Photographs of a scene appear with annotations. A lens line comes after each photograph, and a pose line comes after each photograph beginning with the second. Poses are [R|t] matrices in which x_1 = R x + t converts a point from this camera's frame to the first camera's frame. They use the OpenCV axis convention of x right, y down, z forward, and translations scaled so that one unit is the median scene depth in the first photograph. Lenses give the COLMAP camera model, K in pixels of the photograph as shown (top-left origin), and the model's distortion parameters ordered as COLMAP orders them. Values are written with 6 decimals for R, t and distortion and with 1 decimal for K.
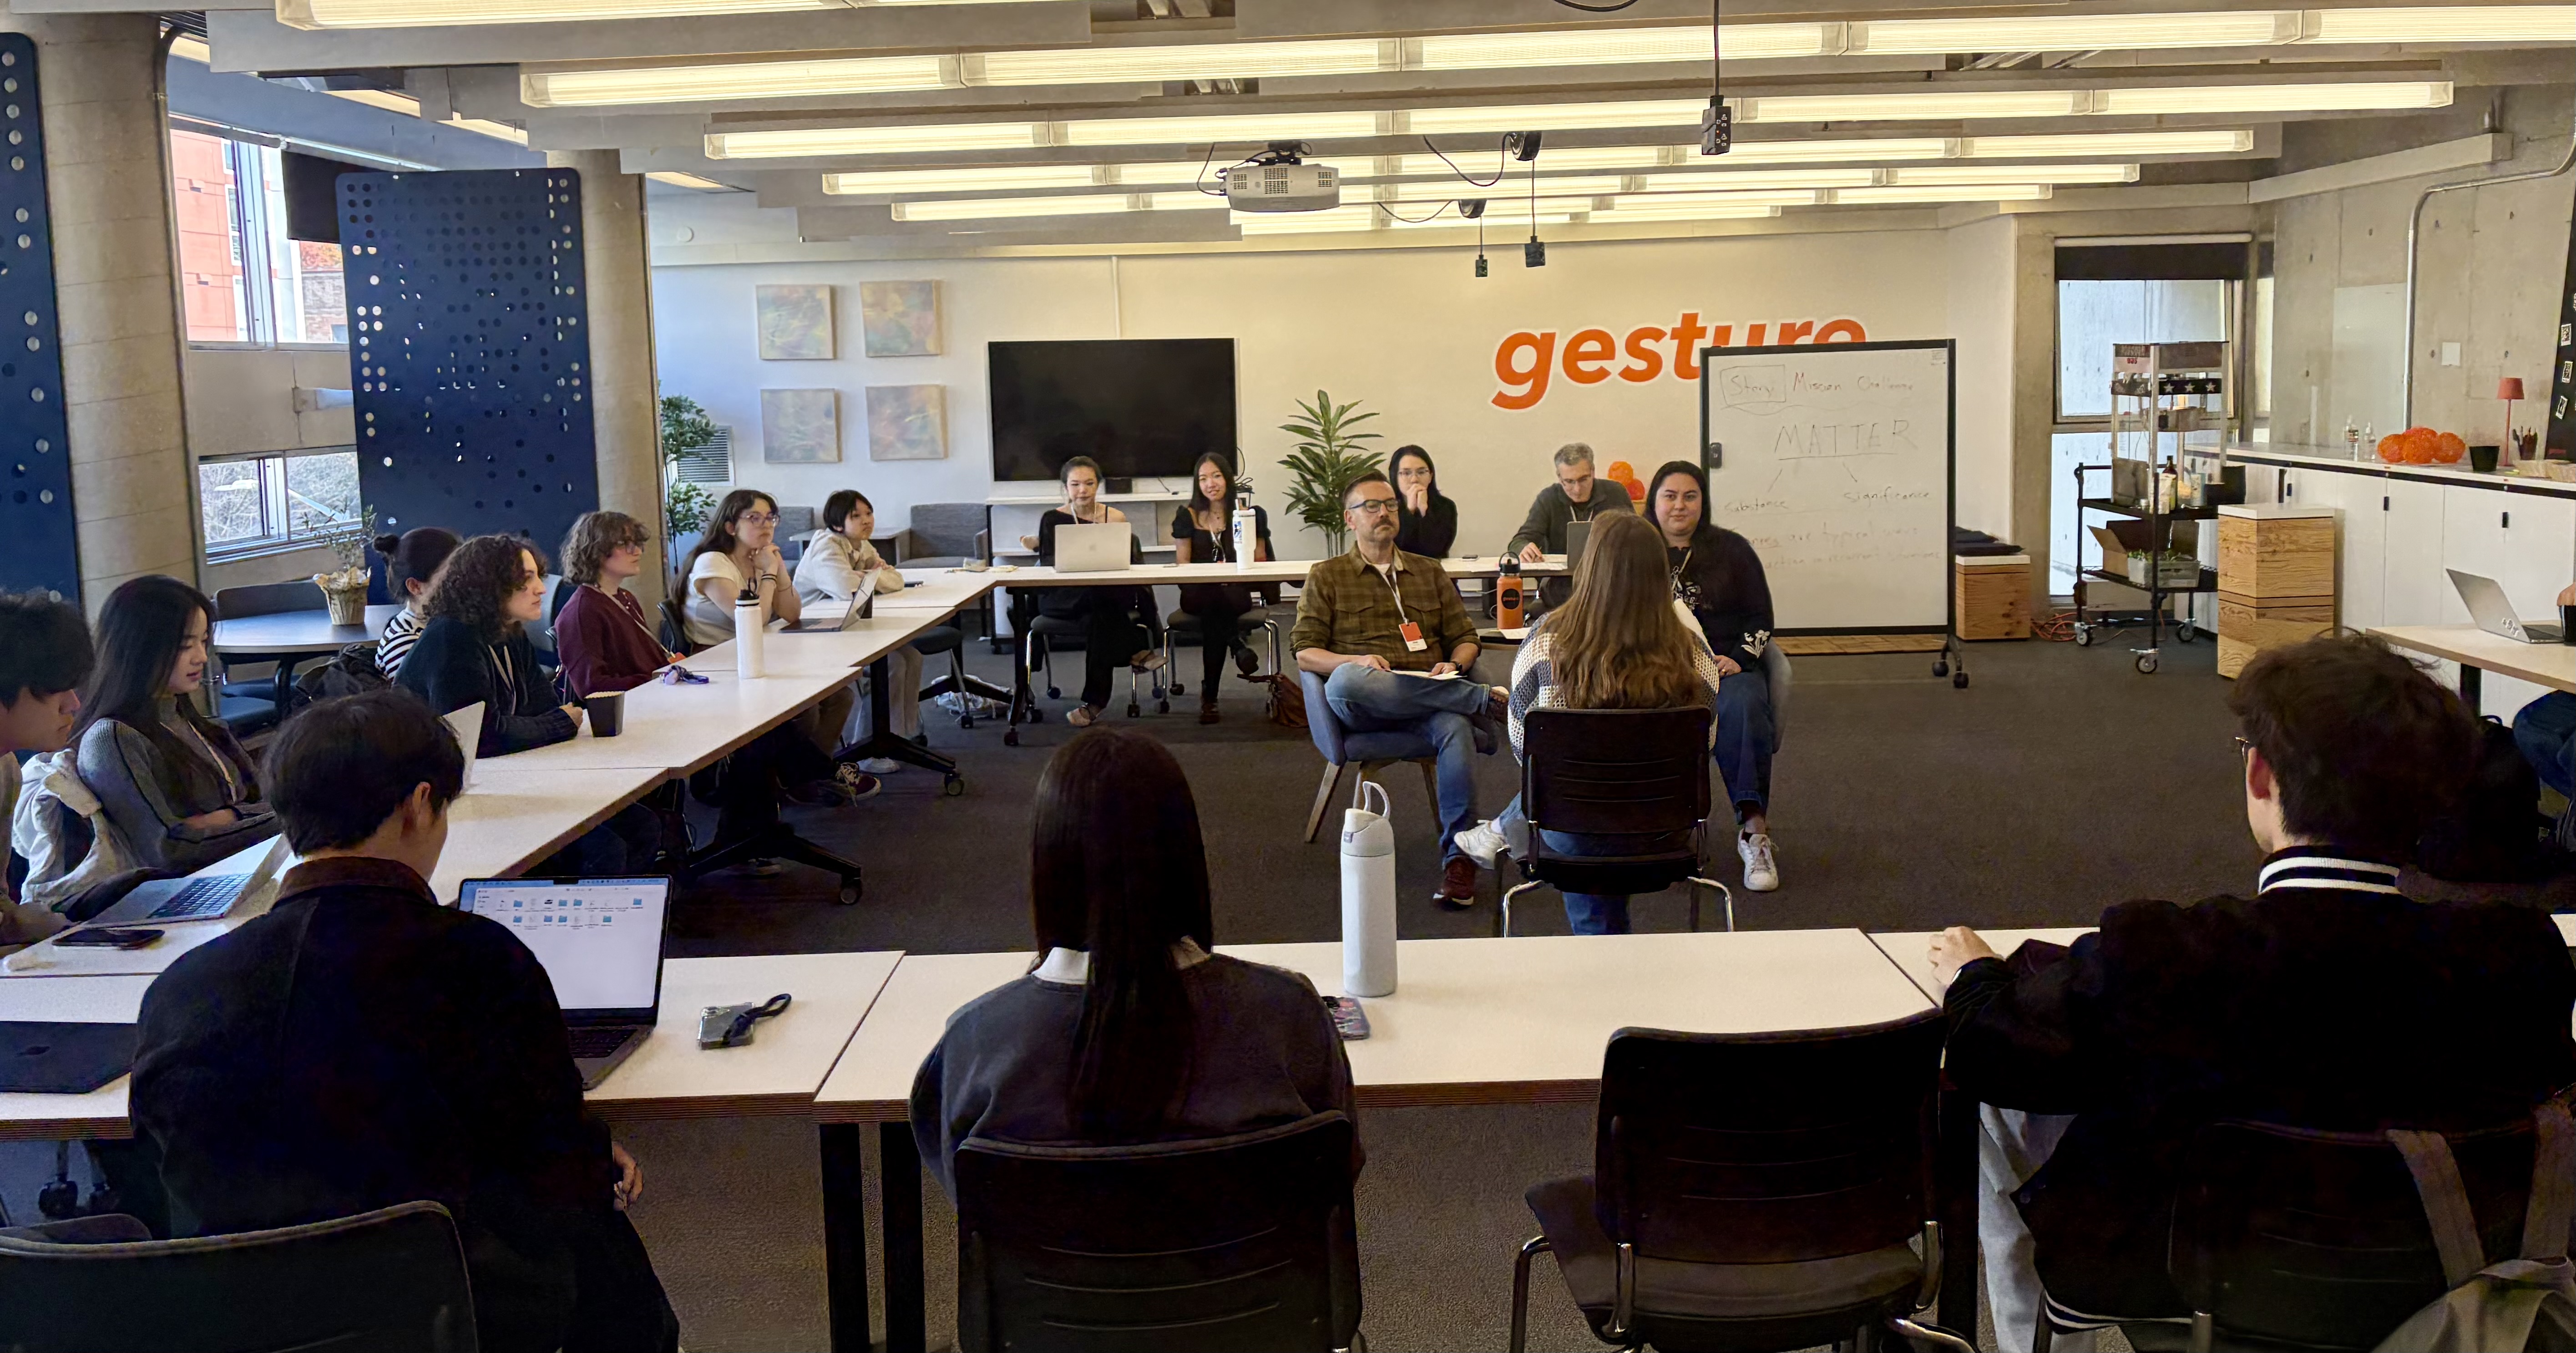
lens RADIAL K [[1930.0, 0, 1283.5], [0, 1930.0, 664.0], [0, 0, 1]] dist [0.032998, -0.022554]
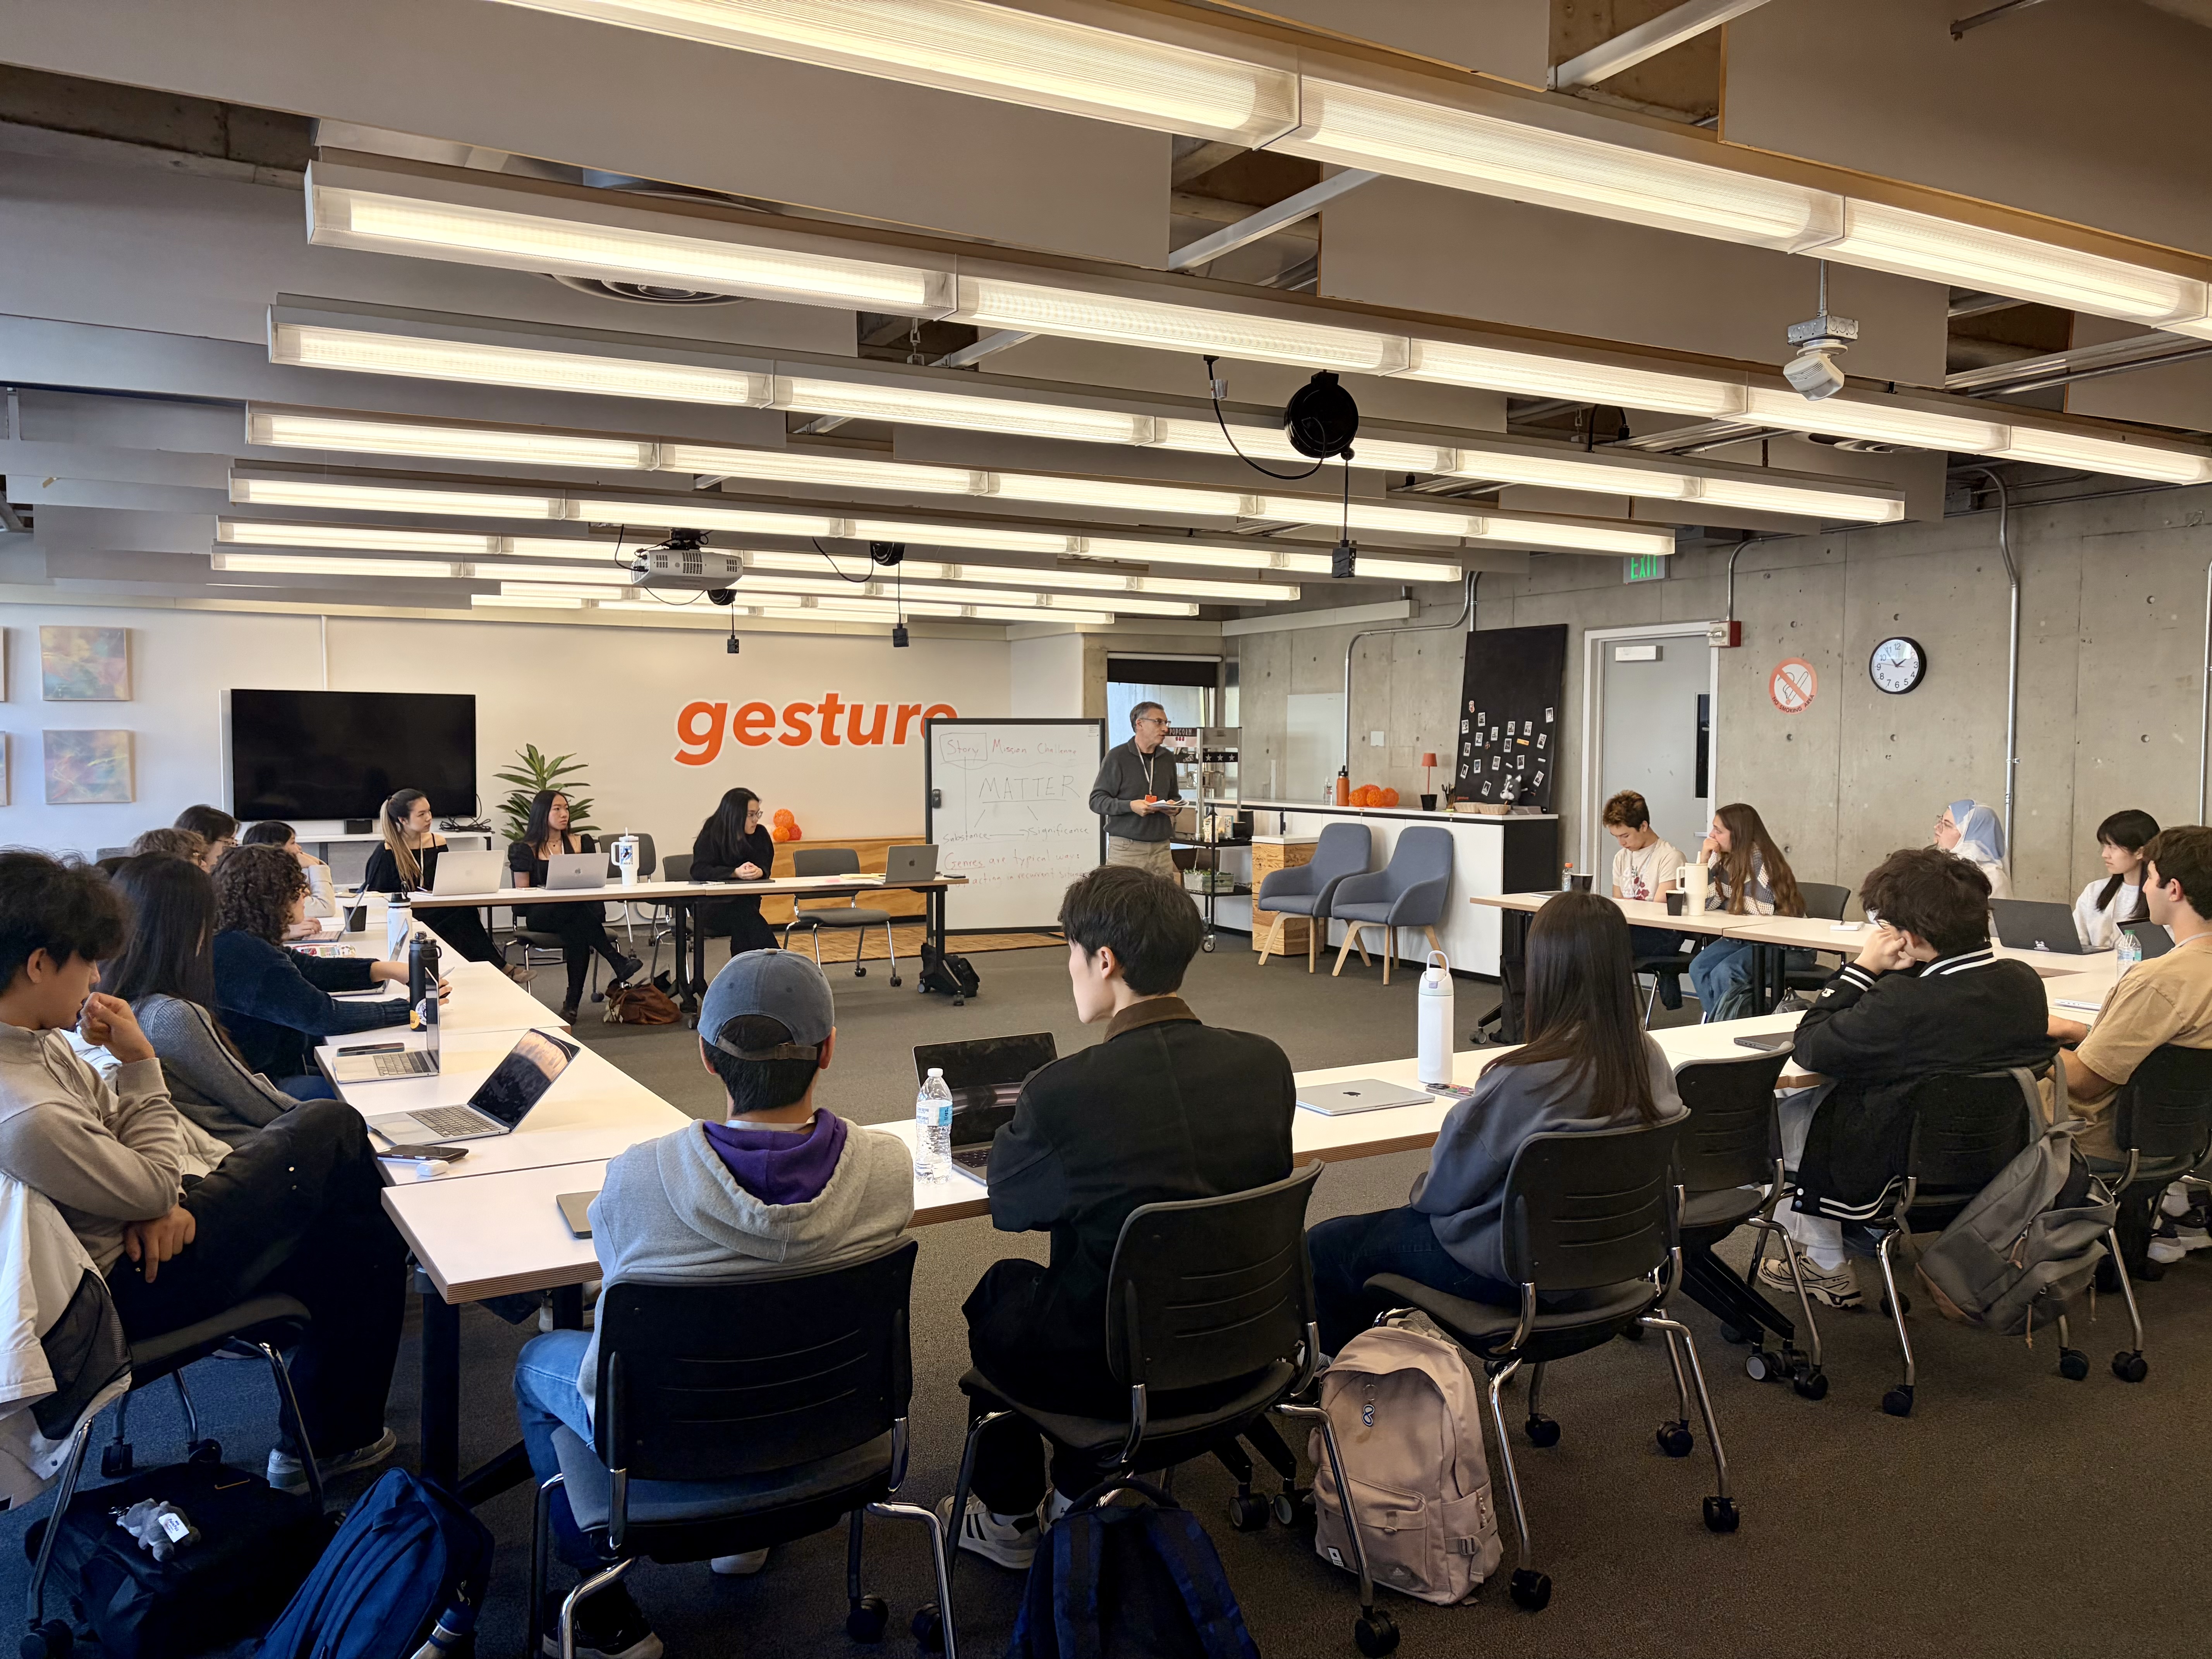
lens RADIAL K [[1672.4, 0, 1109.9], [0, 1672.4, 833.0], [0, 0, 1]] dist [-0.004559, -0.016405]
pose [[0.841987, -0.000300, 0.539498, -0.239111], [0.057812, 0.994292, -0.089674, 0.018726], [-0.536392, 0.106694, 0.837198, -0.000022]]
